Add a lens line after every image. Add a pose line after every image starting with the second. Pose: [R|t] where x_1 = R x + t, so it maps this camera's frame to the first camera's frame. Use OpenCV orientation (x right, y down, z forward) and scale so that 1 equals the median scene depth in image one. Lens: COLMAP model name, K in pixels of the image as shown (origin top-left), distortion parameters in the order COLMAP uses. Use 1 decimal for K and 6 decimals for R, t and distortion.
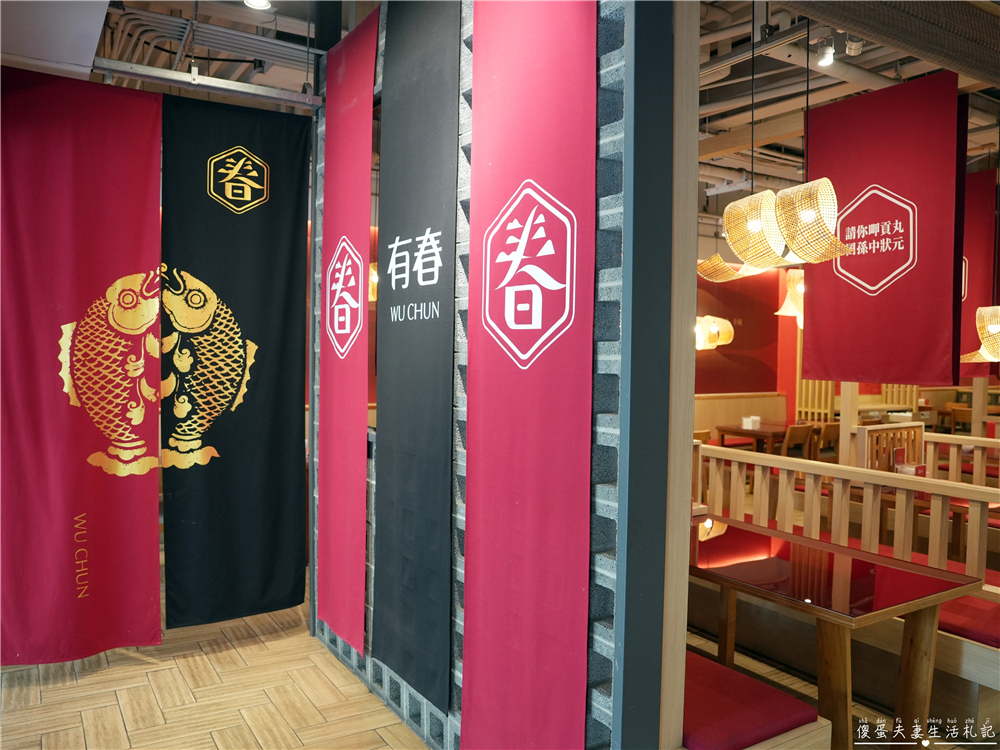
lens RADIAL K [[787.4, 0, 500.0], [0, 787.4, 375.0], [0, 0, 1]] dist [-0.103675, 0.078369]
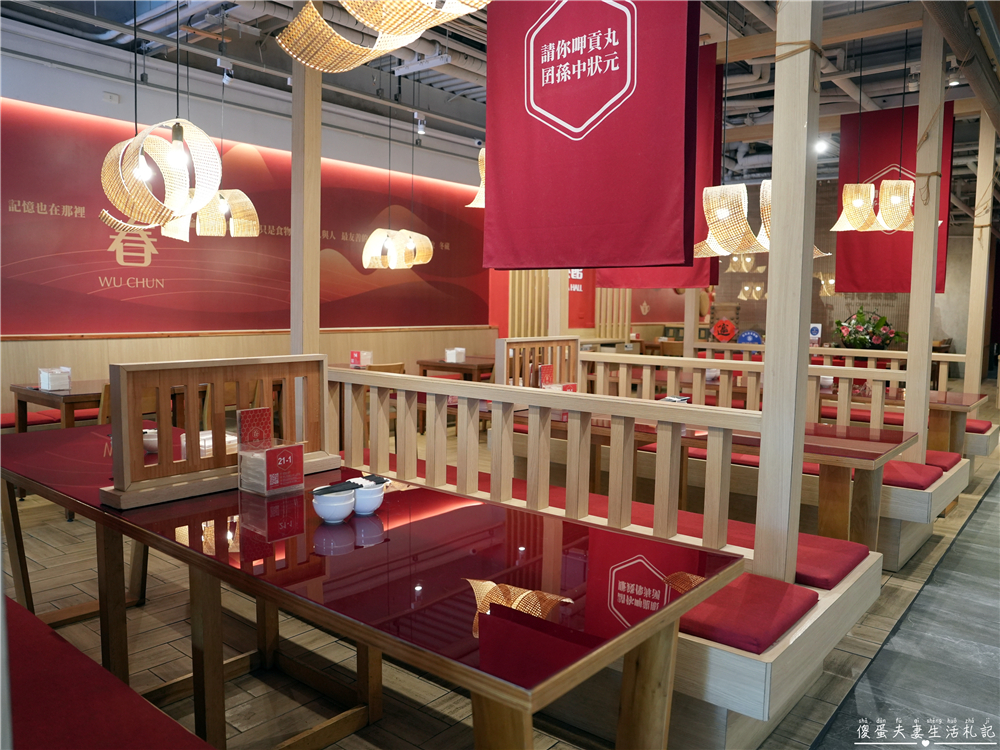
lens RADIAL K [[787.4, 0, 500.0], [0, 787.4, 375.0], [0, 0, 1]] dist [-0.103675, 0.078369]
pose [[0.943507, -0.032090, 0.329794, 0.179291], [0.011036, 0.997790, 0.065517, 0.059842], [-0.331168, -0.058176, 0.941777, 0.349978]]
